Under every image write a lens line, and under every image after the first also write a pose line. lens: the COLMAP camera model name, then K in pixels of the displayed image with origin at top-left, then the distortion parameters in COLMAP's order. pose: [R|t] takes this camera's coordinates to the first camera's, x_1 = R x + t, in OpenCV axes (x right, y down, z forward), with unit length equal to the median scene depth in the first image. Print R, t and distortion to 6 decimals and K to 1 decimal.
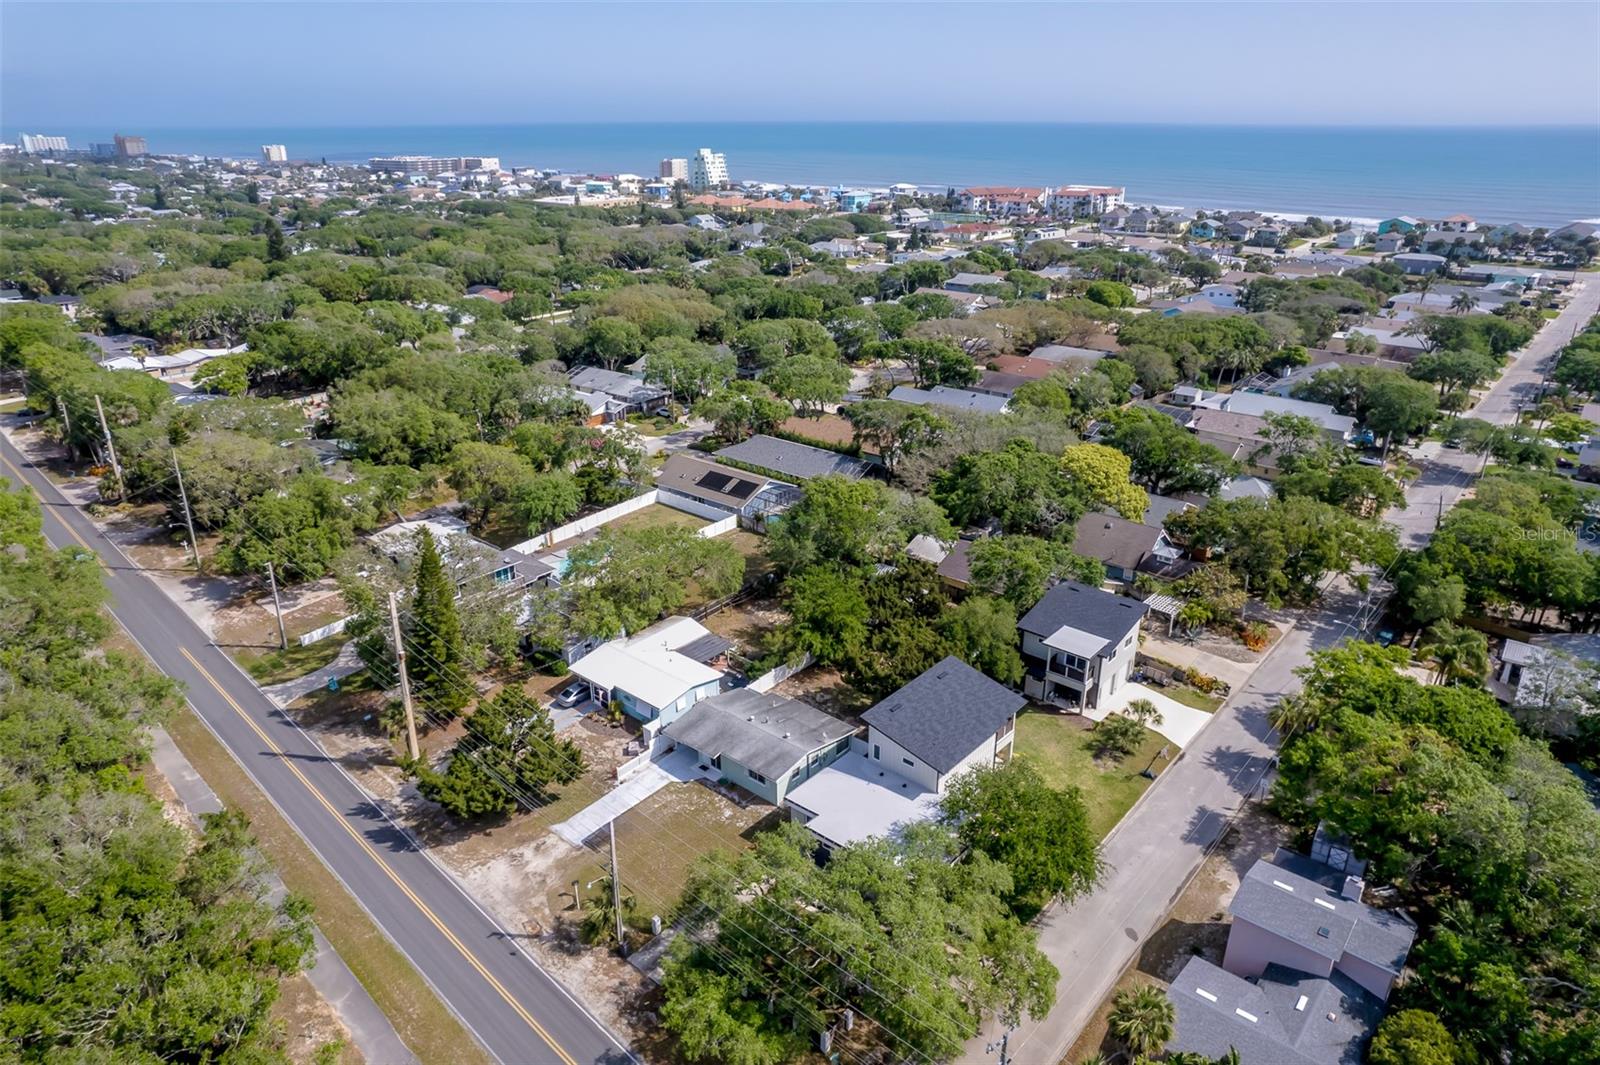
lens RADIAL K [[1022.7, 0, 806.8], [0, 1022.7, 531.5], [0, 0, 1]] dist [-0.063550, 0.054995]
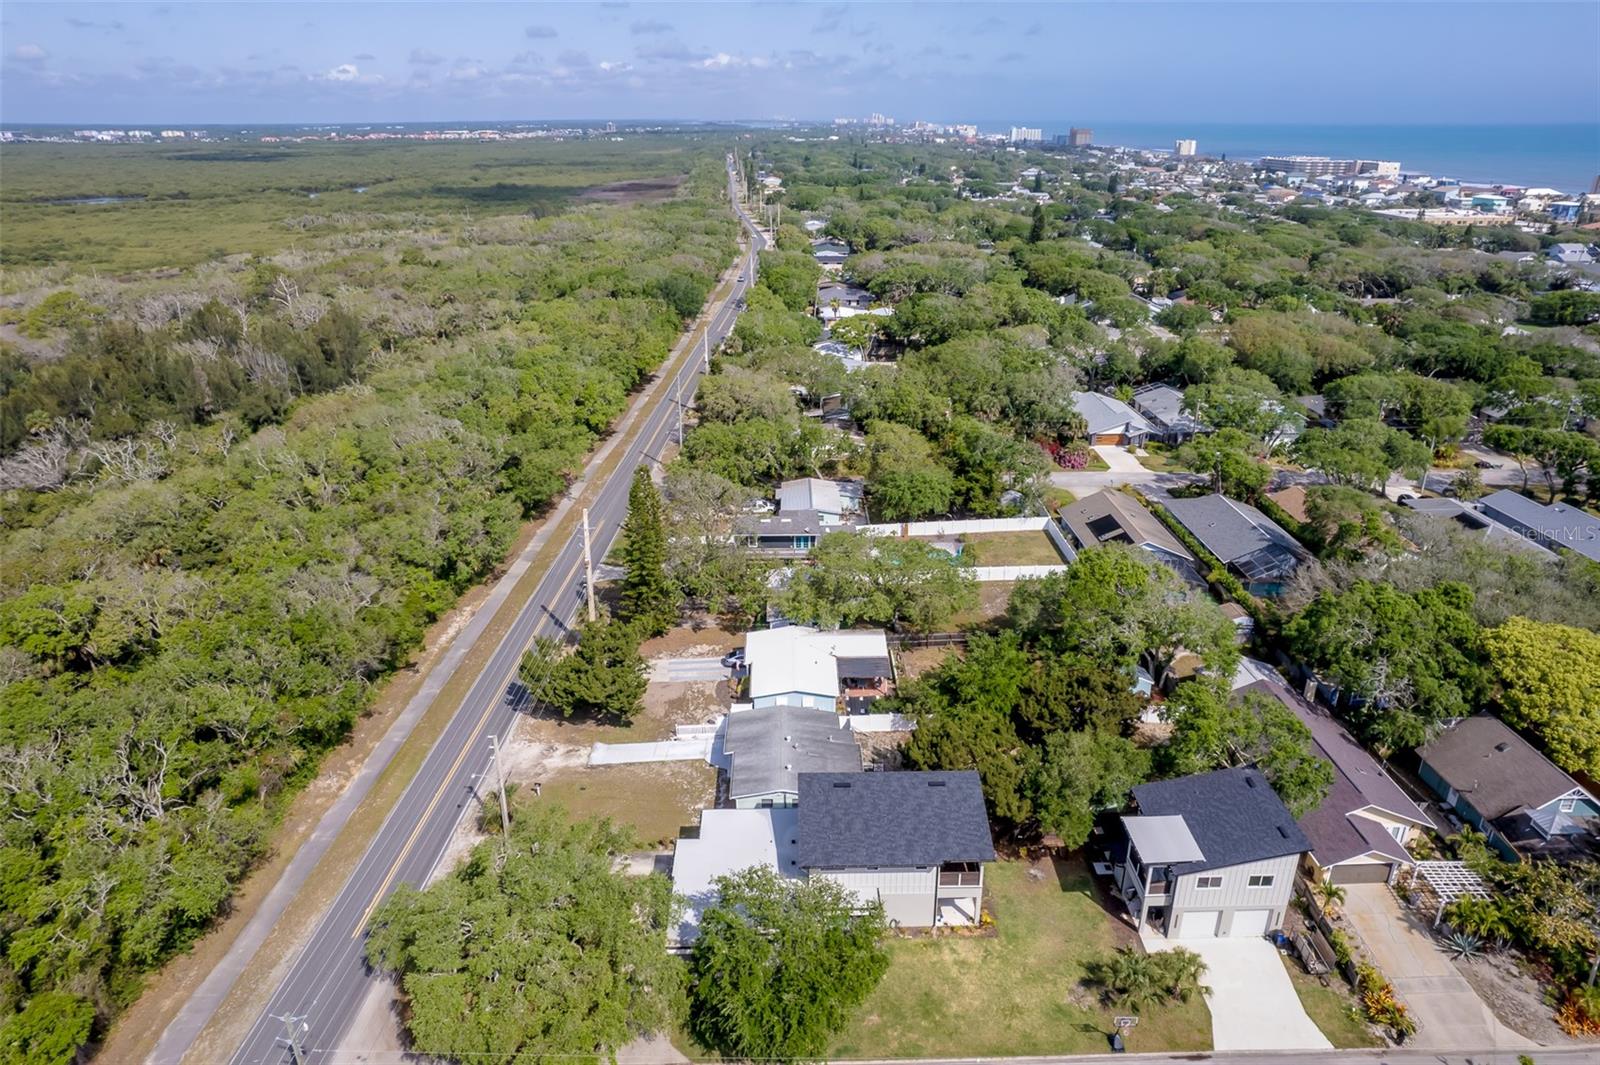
lens RADIAL K [[1022.7, 0, 808.1], [0, 1022.7, 543.3], [0, 0, 1]] dist [-0.063550, 0.054995]
pose [[0.666103, 0.290584, -0.686926, 0.379109], [-0.282034, 0.950734, 0.128694, -0.081813], [0.690480, 0.108013, 0.715242, 0.198543]]
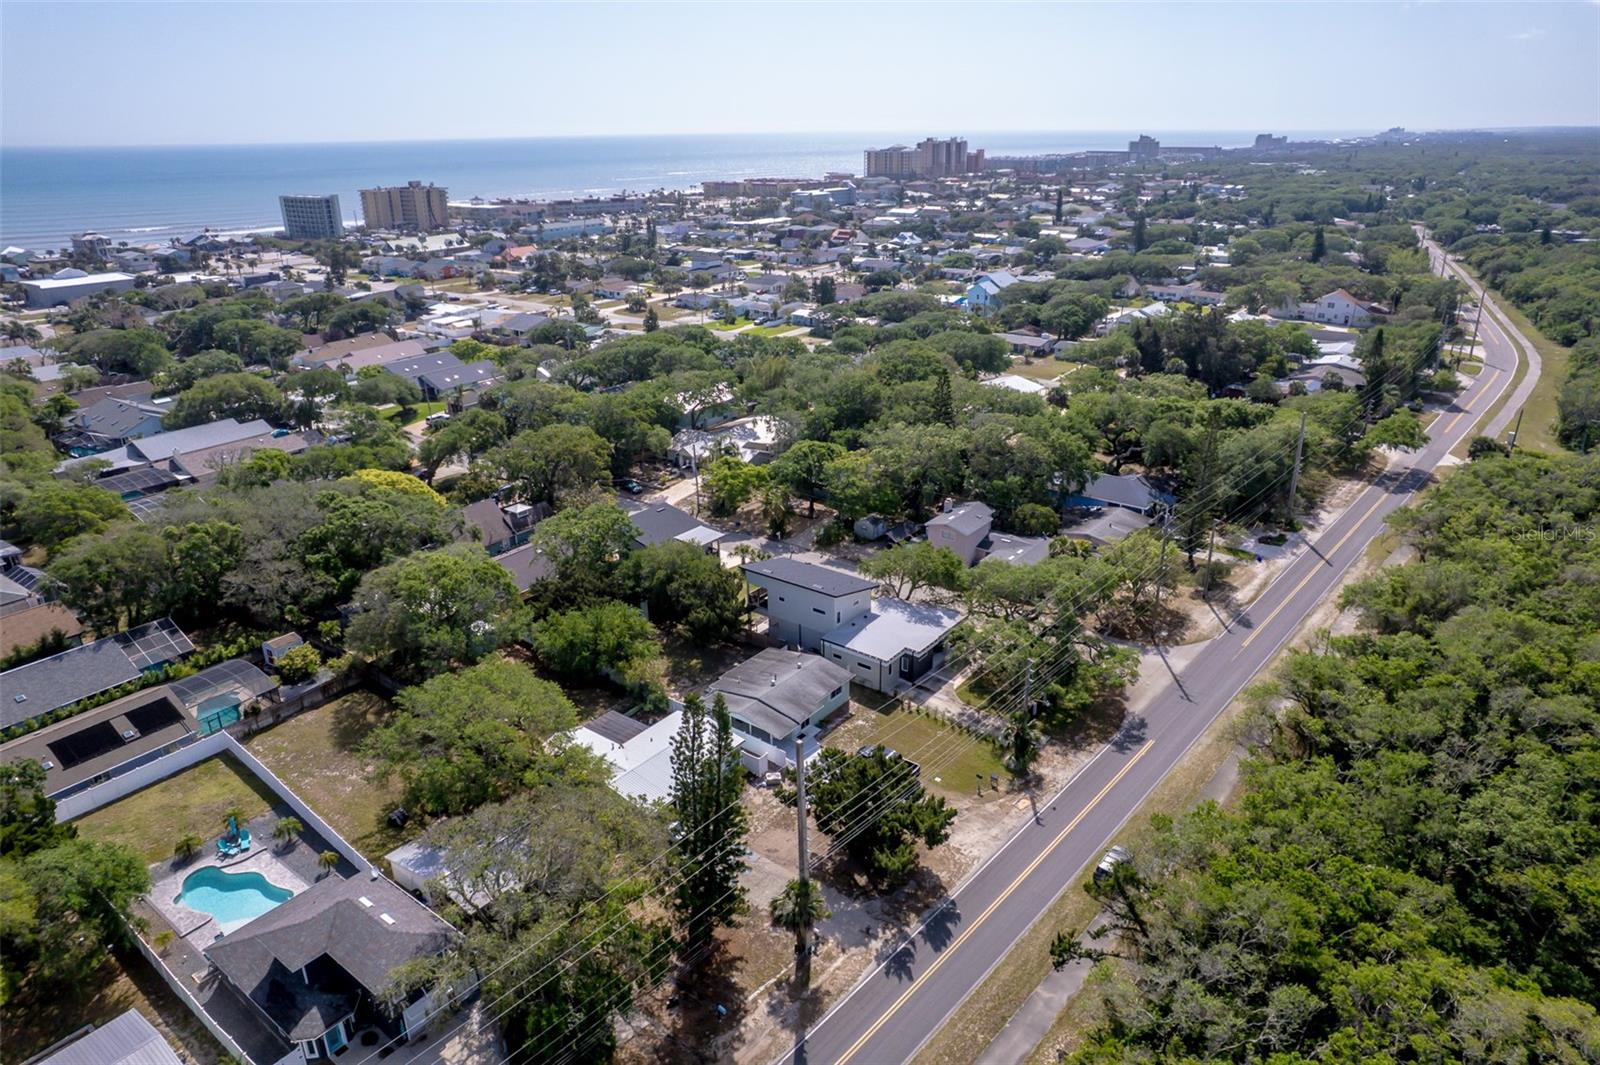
lens RADIAL K [[1022.7, 0, 797.3], [0, 1022.7, 528.9], [0, 0, 1]] dist [-0.063550, 0.054995]
pose [[-0.049498, -0.366261, 0.929195, -0.667851], [0.391999, 0.848561, 0.355359, -0.220264], [-0.918633, 0.381833, 0.101572, 0.533807]]
